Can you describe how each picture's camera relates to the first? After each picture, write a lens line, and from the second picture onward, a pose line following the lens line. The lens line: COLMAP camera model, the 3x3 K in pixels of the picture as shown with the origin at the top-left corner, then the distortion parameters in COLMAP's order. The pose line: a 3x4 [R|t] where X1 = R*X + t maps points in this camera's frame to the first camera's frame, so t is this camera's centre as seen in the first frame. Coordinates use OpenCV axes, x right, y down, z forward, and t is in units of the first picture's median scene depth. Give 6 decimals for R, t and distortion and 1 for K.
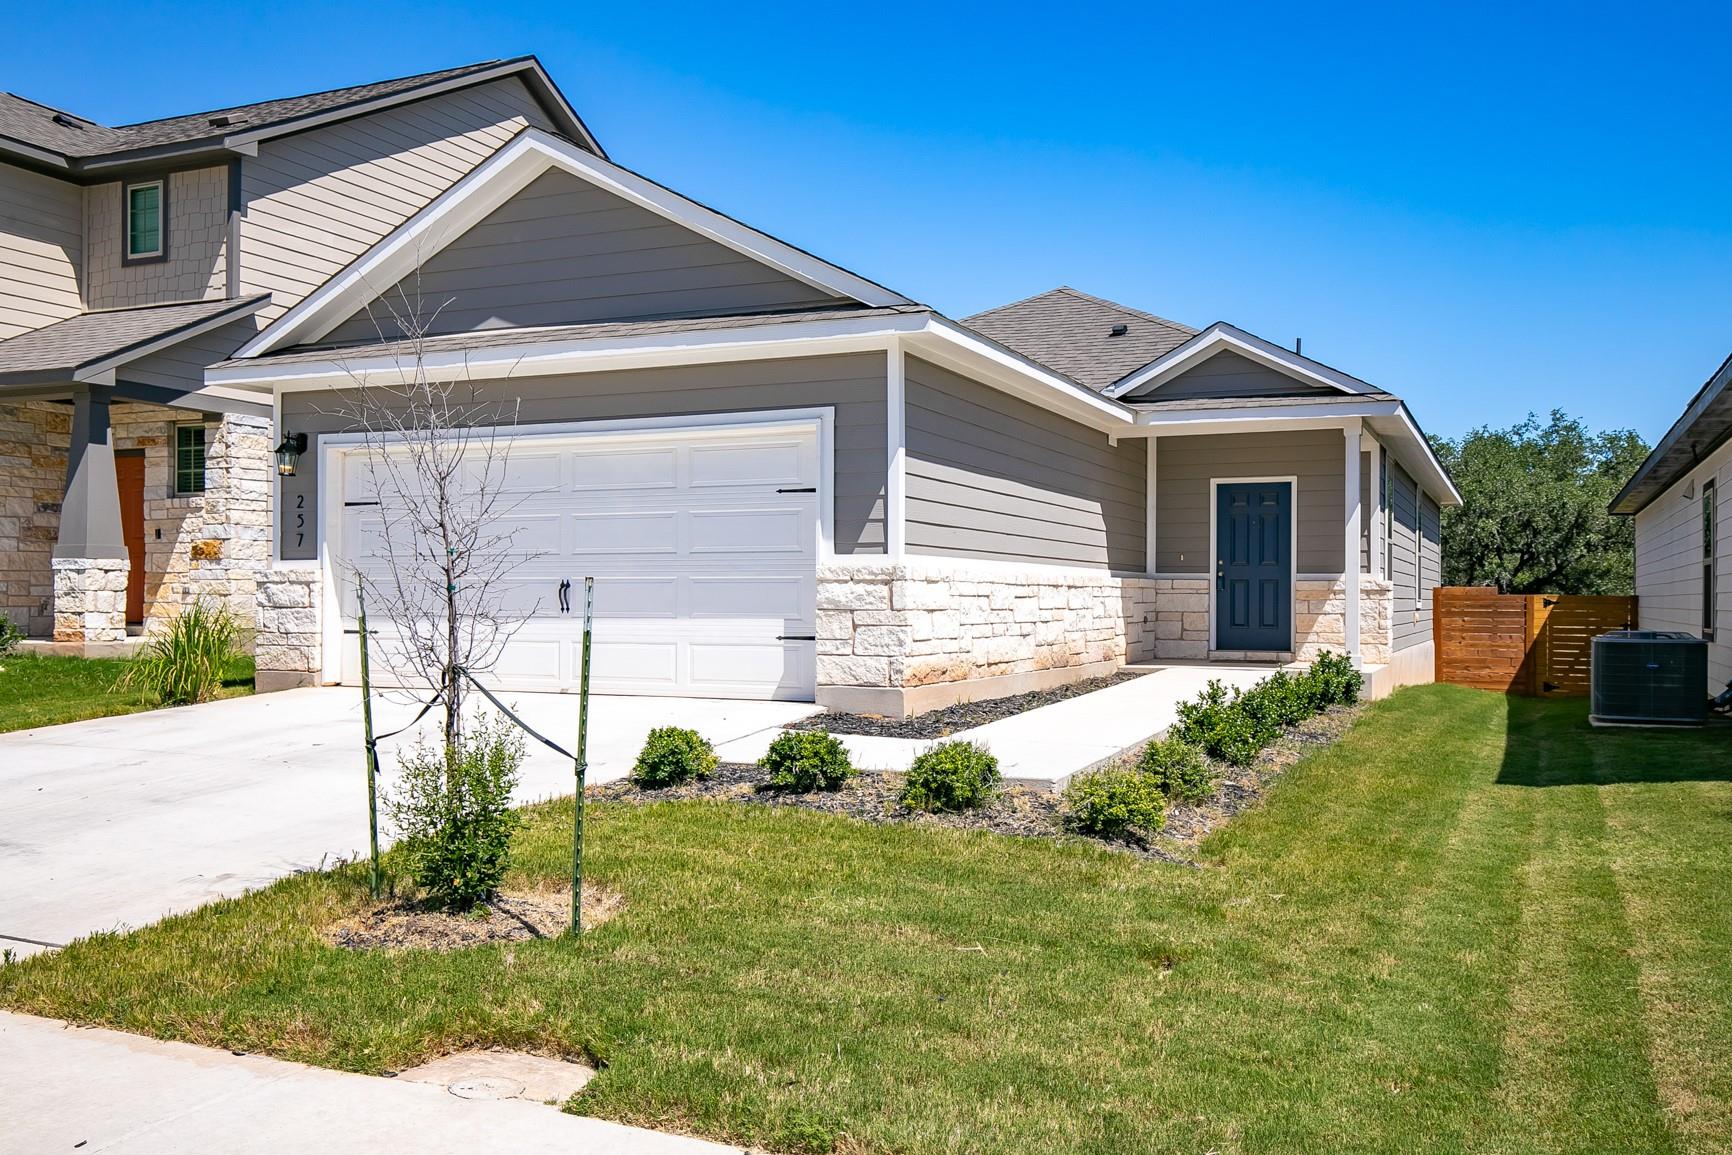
lens RADIAL K [[1487.8, 0, 864.1], [0, 1487.8, 576.9], [0, 0, 1]] dist [0.028193, -0.007178]
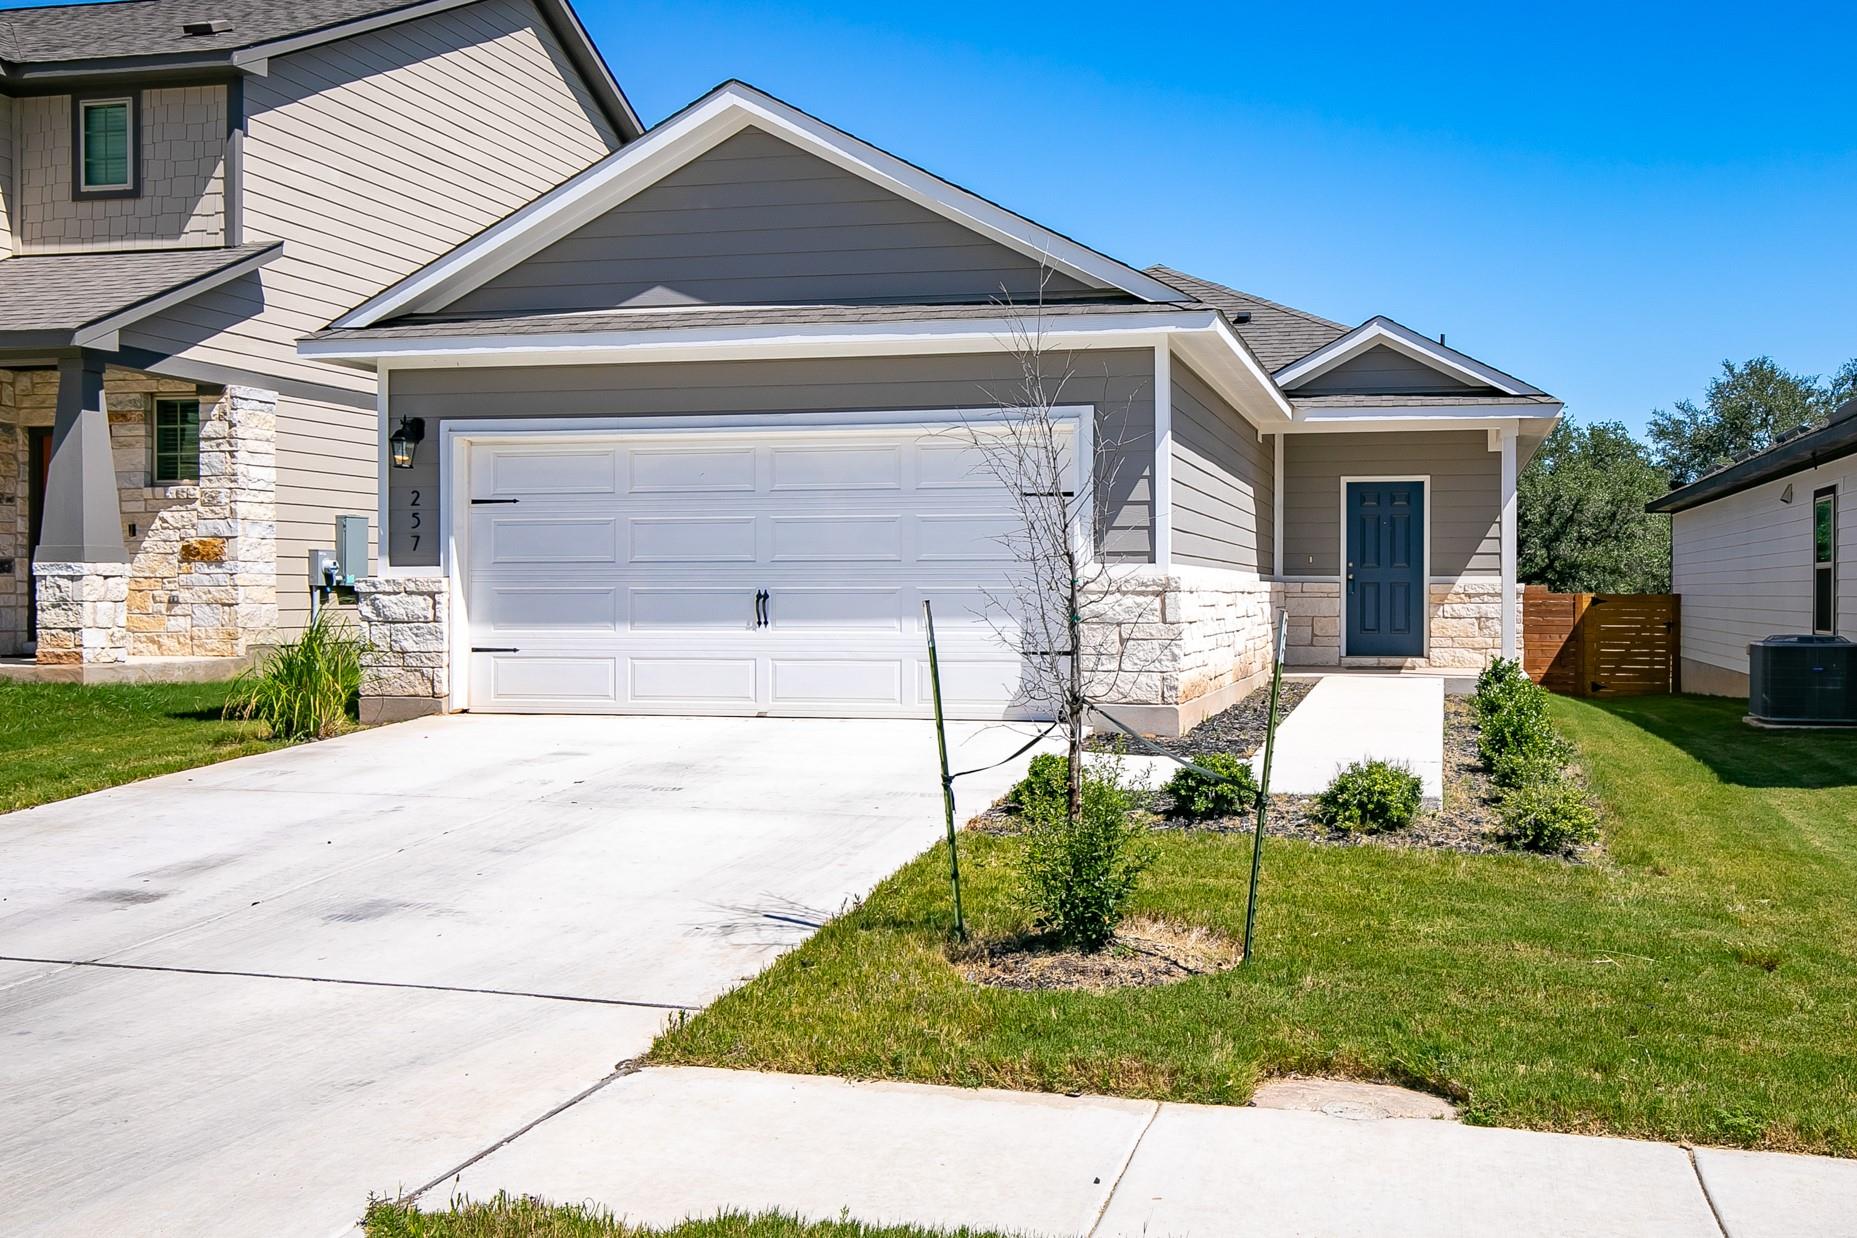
lens RADIAL K [[1761.4, 0, 933.2], [0, 1761.4, 570.6], [0, 0, 1]] dist [0.020974, 0.000000]
pose [[0.975088, -0.002062, 0.221810, -0.305184], [0.000472, 0.999974, 0.007221, -0.015673], [-0.221819, -0.006936, 0.975063, -0.048367]]
